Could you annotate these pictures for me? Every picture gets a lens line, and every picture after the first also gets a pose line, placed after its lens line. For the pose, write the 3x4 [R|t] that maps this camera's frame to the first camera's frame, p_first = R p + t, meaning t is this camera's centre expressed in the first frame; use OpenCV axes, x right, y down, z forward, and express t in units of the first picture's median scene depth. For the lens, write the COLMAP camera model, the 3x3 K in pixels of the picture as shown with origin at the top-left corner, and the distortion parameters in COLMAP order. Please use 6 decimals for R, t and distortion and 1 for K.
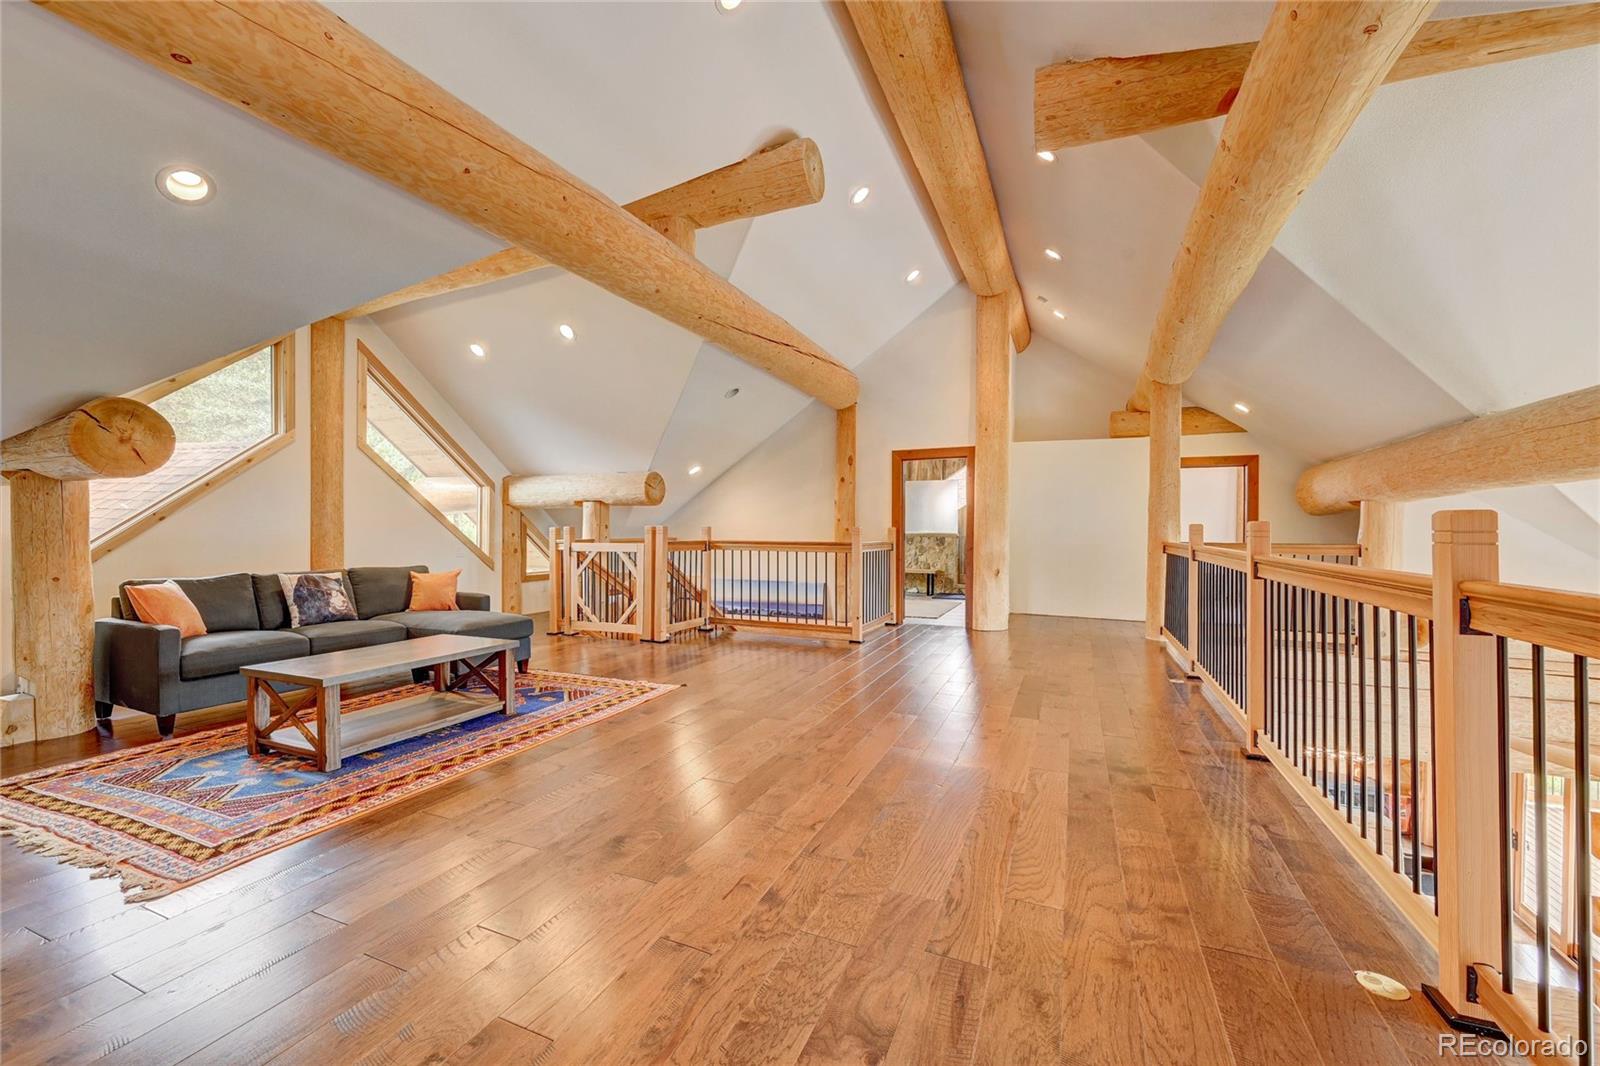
lens RADIAL K [[642.4, 0, 827.3], [0, 642.4, 526.1], [0, 0, 1]] dist [-0.001329, 0.000699]
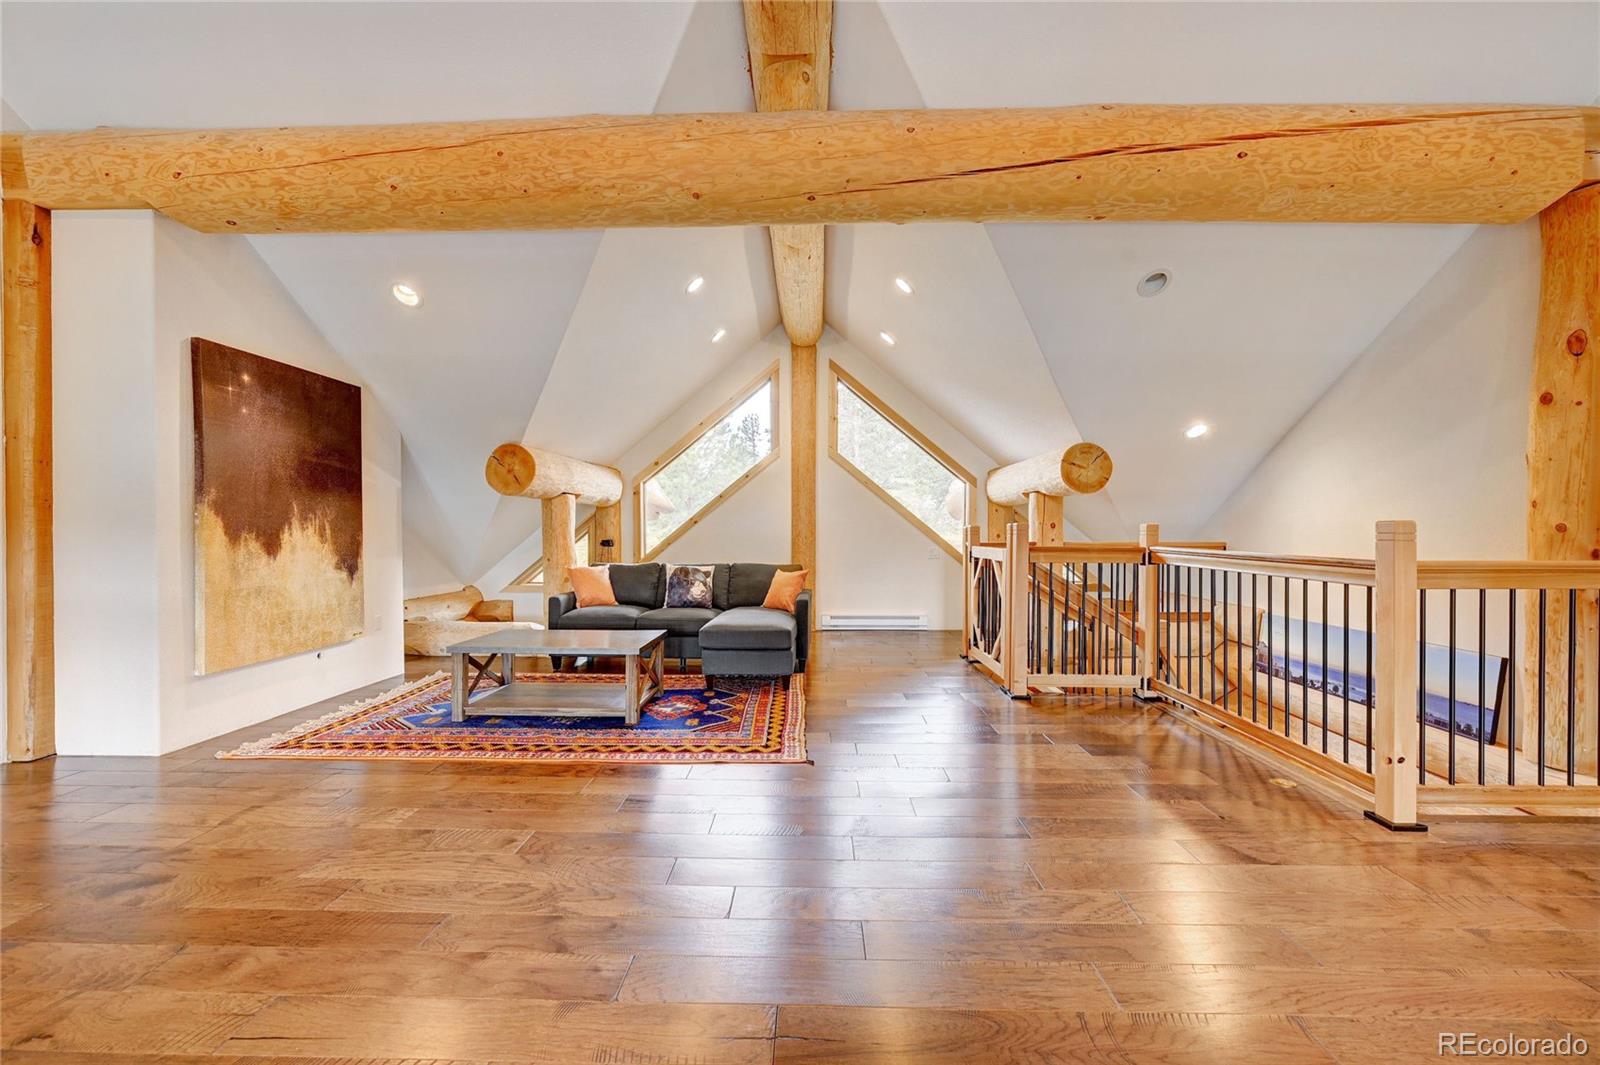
lens RADIAL K [[639.9, 0, 799.1], [0, 639.9, 529.3], [0, 0, 1]] dist [-0.002814, 0.000569]
pose [[0.343964, -0.003546, -0.938976, 0.510609], [0.004144, 0.999989, -0.002259, 0.011429], [0.938974, -0.003114, 0.343975, 0.986340]]
